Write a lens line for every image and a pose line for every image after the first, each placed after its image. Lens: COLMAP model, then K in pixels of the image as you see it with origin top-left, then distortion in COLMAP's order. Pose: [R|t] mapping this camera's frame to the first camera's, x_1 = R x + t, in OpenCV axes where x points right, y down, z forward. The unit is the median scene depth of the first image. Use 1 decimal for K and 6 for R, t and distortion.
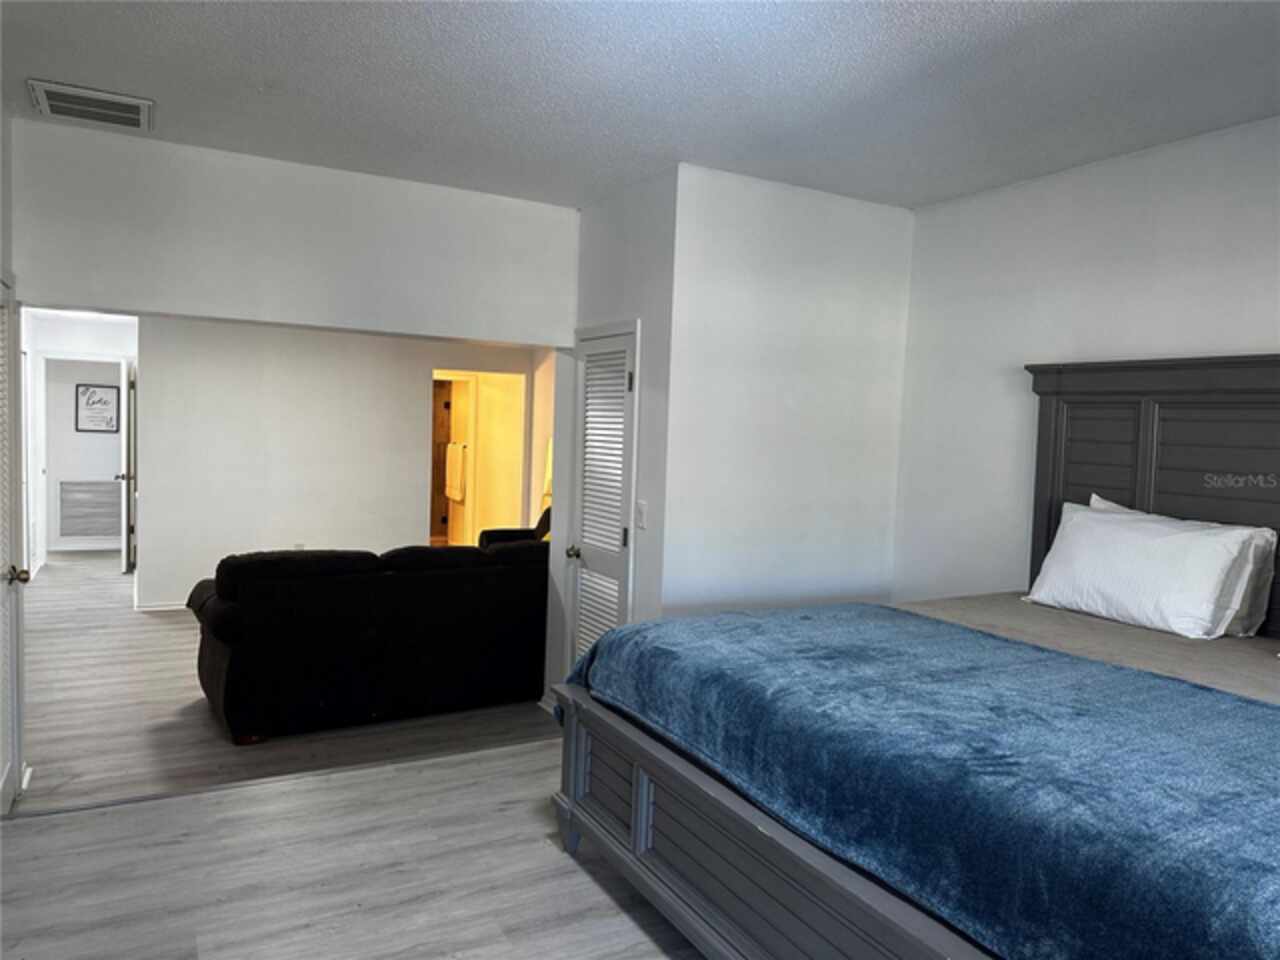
lens RADIAL K [[897.7, 0, 640.0], [0, 897.7, 479.2], [0, 0, 1]] dist [-0.001218, -0.001930]
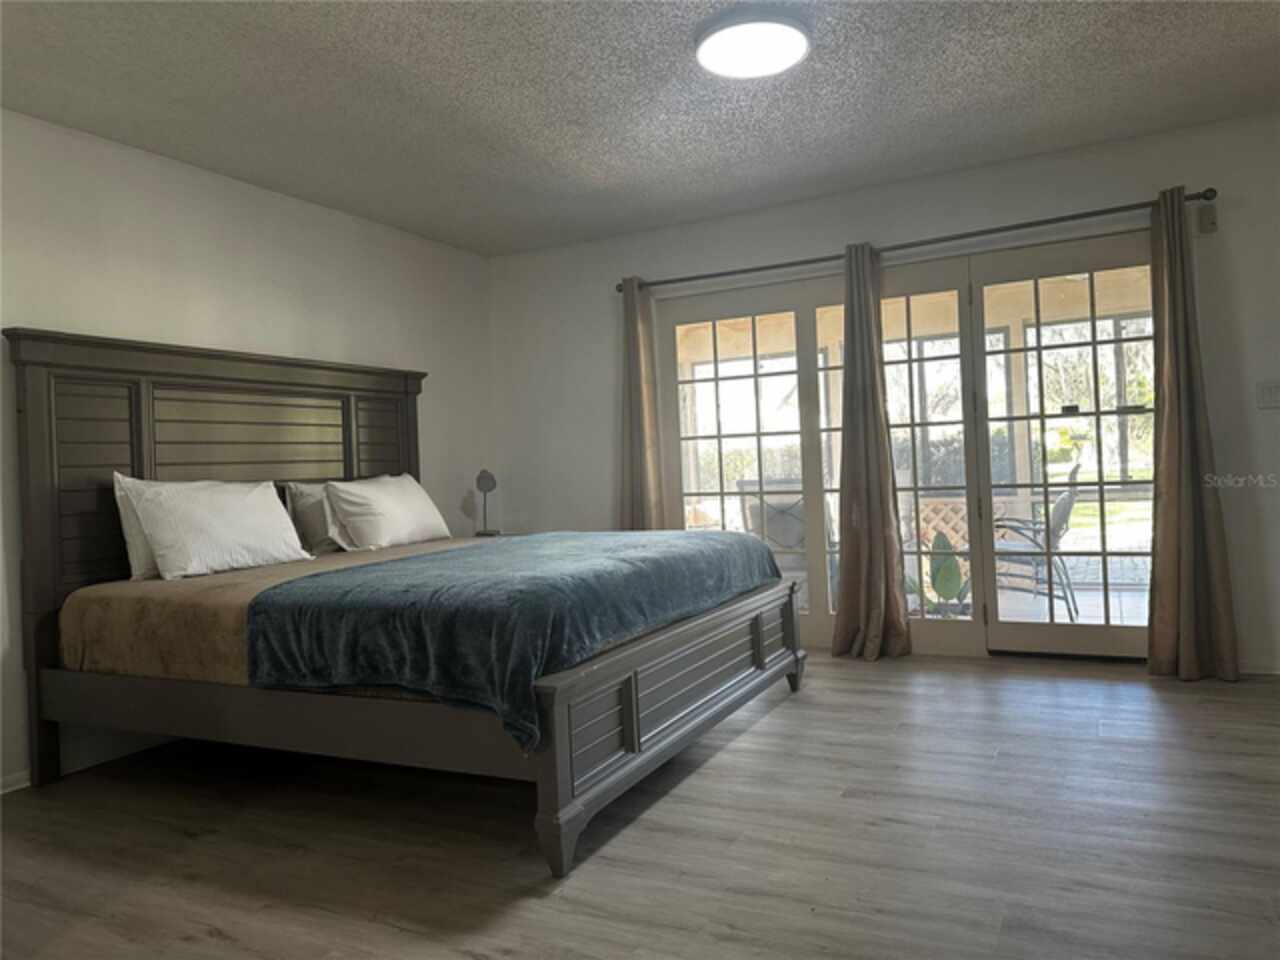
lens RADIAL K [[897.7, 0, 651.6], [0, 897.7, 474.2], [0, 0, 1]] dist [-0.001218, -0.001930]
pose [[-0.565288, -0.015000, 0.824757, -0.805410], [0.082713, 0.993765, 0.074765, -0.007781], [-0.820737, 0.110482, -0.560522, 1.363363]]
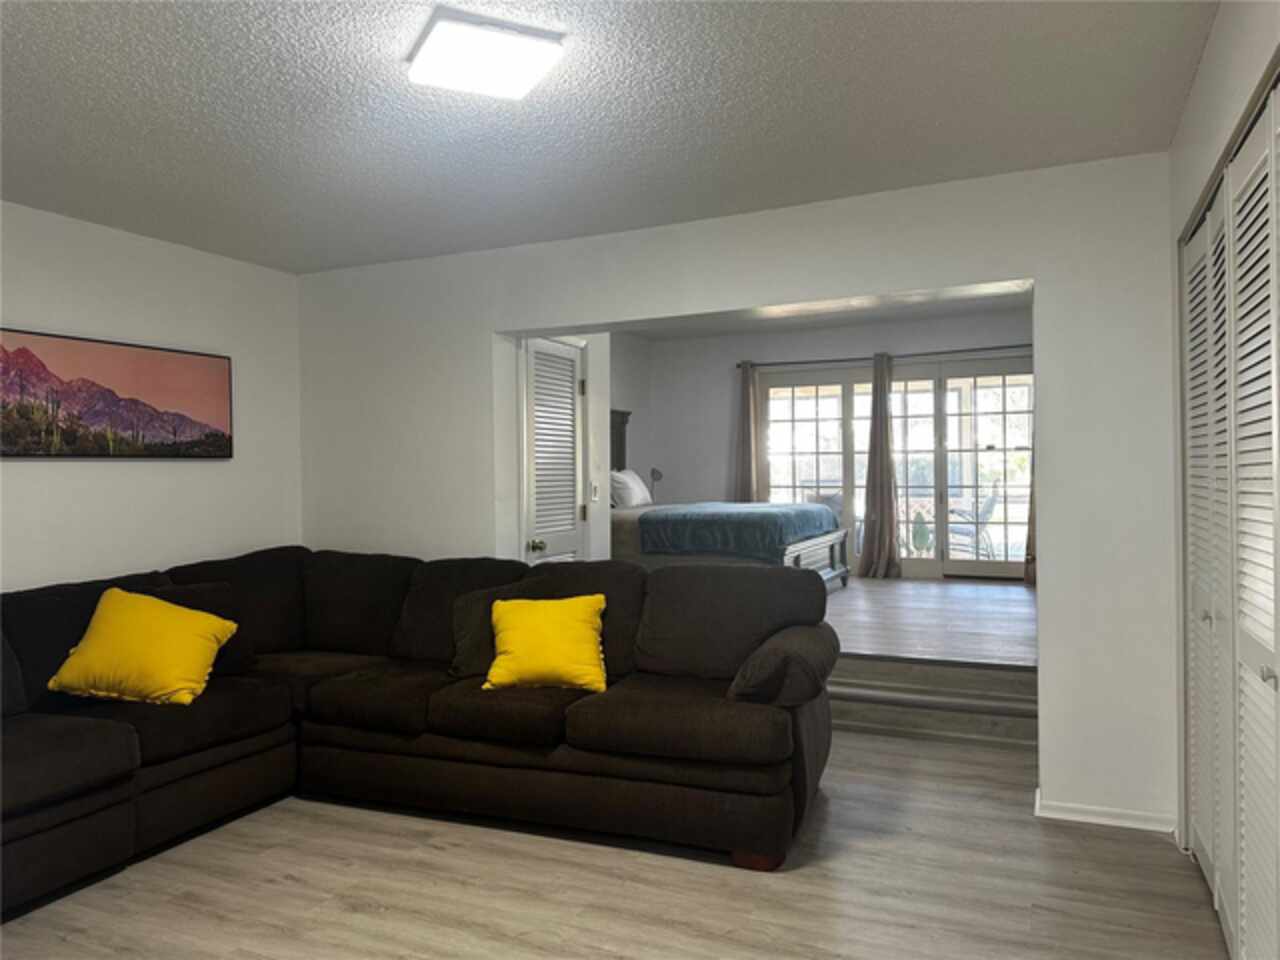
lens RADIAL K [[897.7, 0, 629.6], [0, 897.7, 479.2], [0, 0, 1]] dist [-0.001218, -0.001930]
pose [[-0.584541, -0.031889, 0.810737, -1.291101], [0.046256, 0.996292, 0.072538, -0.065460], [-0.810044, 0.079903, -0.580899, 2.070708]]
